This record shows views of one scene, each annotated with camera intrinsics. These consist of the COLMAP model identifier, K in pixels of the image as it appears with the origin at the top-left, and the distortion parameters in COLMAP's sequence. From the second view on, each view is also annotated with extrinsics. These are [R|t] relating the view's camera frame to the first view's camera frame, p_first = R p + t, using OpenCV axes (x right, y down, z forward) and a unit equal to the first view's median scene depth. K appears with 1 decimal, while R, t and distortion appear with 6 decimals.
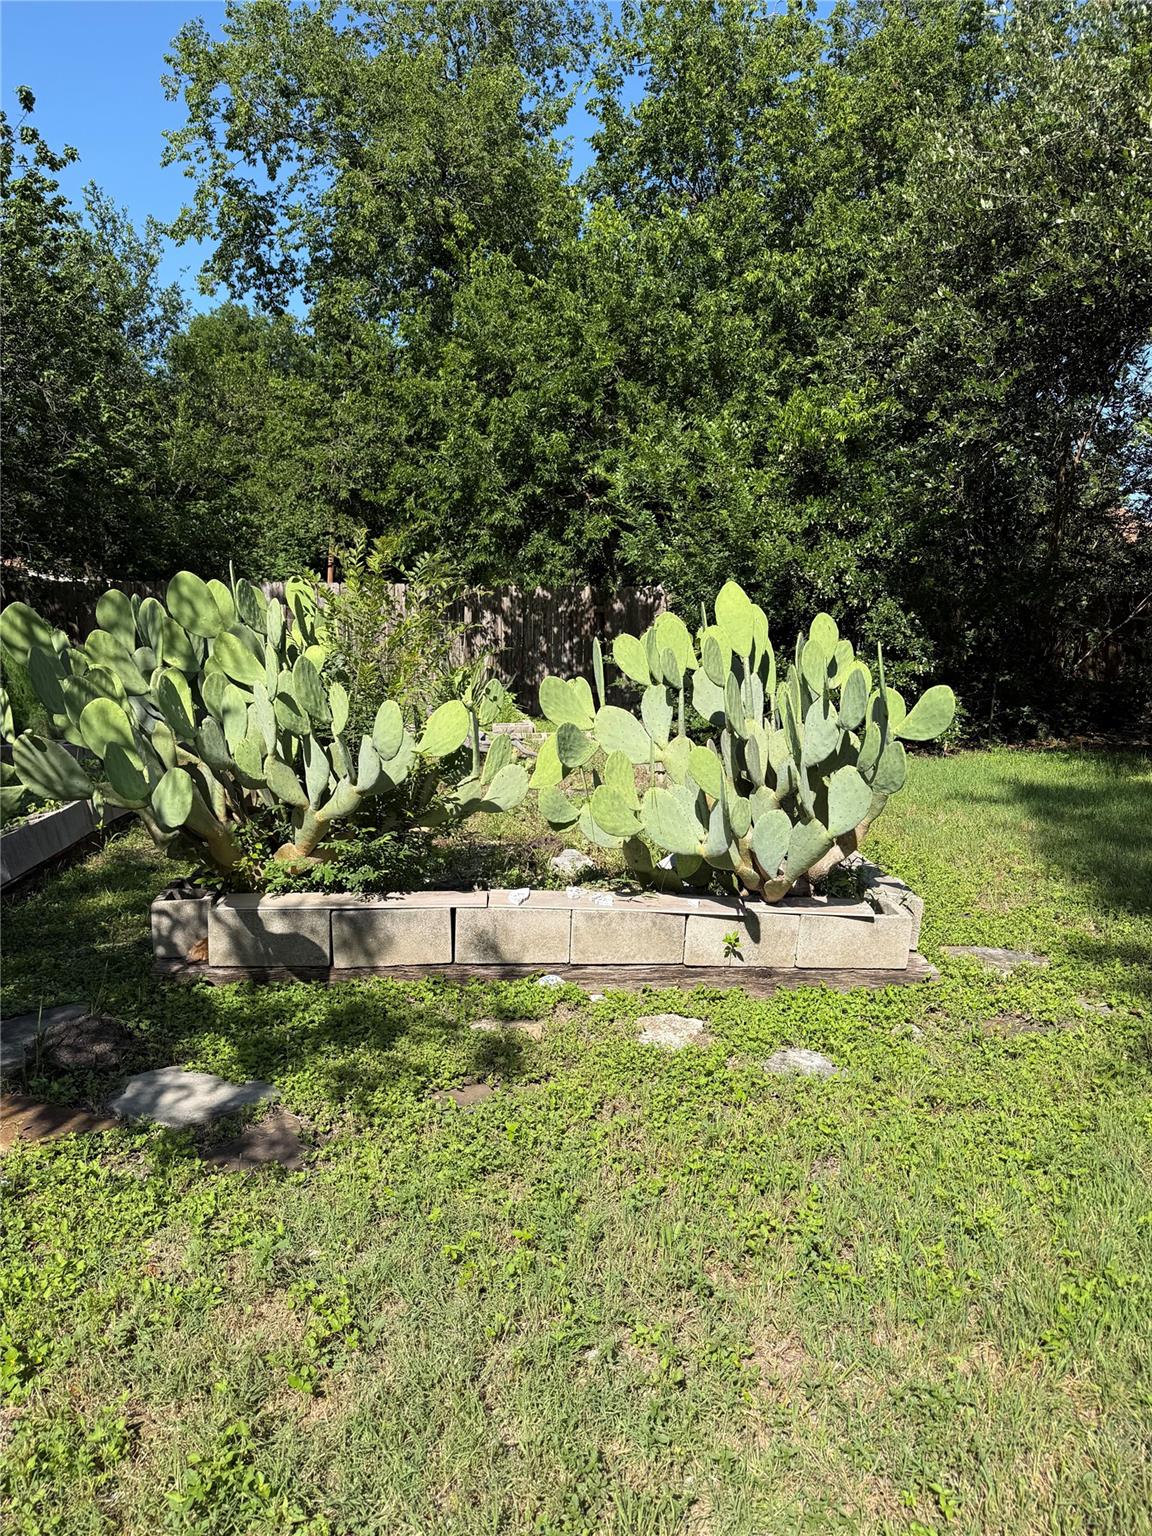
lens RADIAL K [[1088.8, 0, 557.4], [0, 1088.8, 772.0], [0, 0, 1]] dist [0.124359, -0.268565]
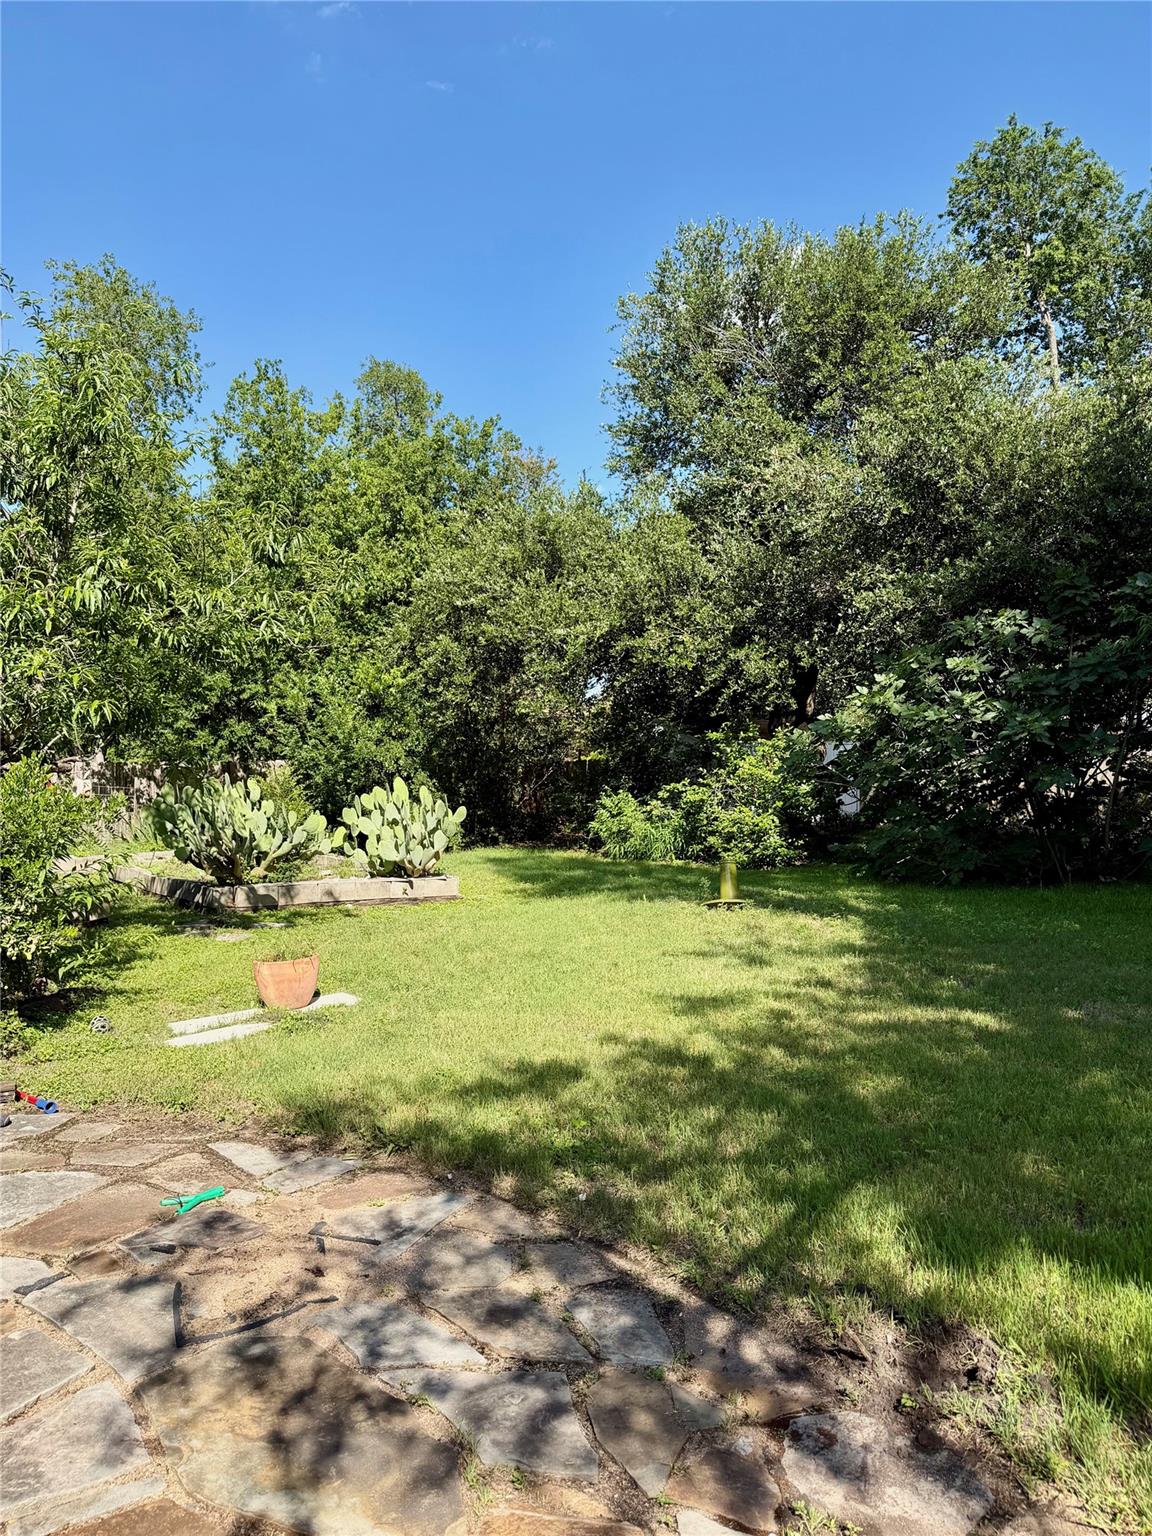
lens RADIAL K [[1076.1, 0, 570.7], [0, 1076.1, 775.6], [0, 0, 1]] dist [0.156048, -0.189119]
pose [[0.893637, -0.015225, 0.448532, -0.708231], [0.075898, 0.990156, -0.117605, 0.203042], [-0.442326, 0.139139, 0.885995, -1.776745]]
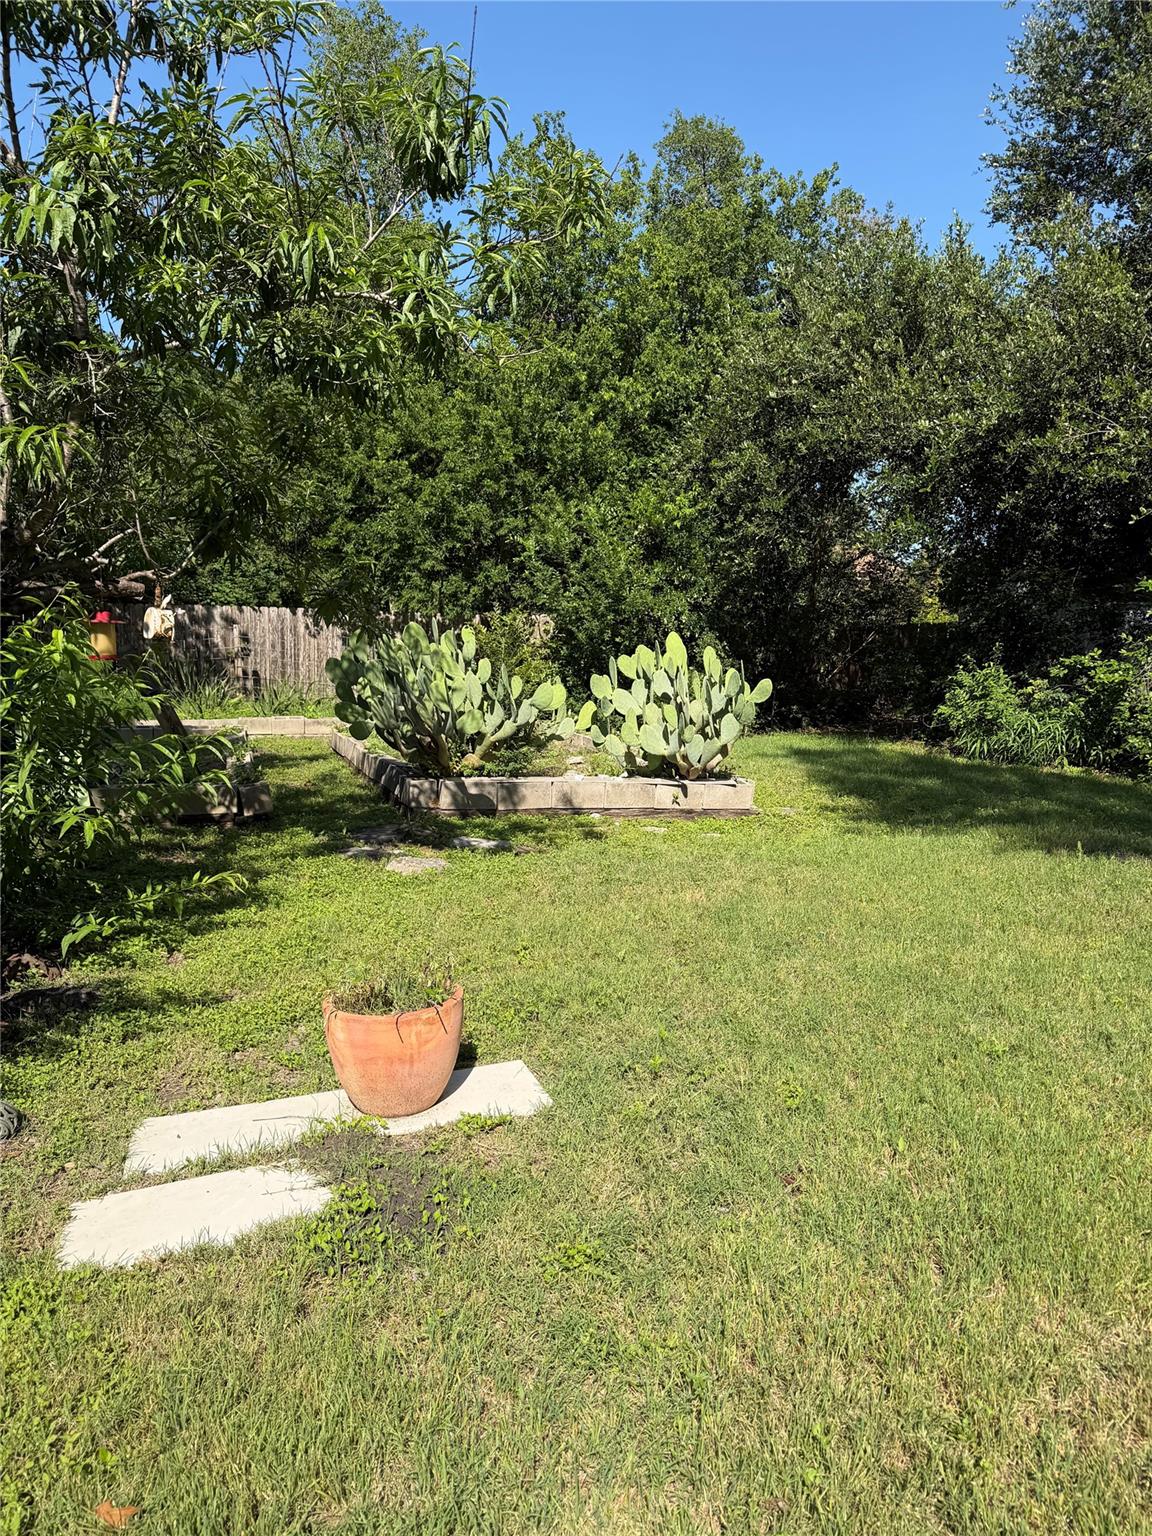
lens RADIAL K [[1078.9, 0, 576.0], [0, 1078.9, 787.5], [0, 0, 1]] dist [0.127012, -0.258539]
pose [[0.978815, -0.012587, 0.204362, -0.413809], [0.012432, 0.999921, 0.002046, 0.112303], [-0.204371, 0.000538, 0.978893, -0.932136]]
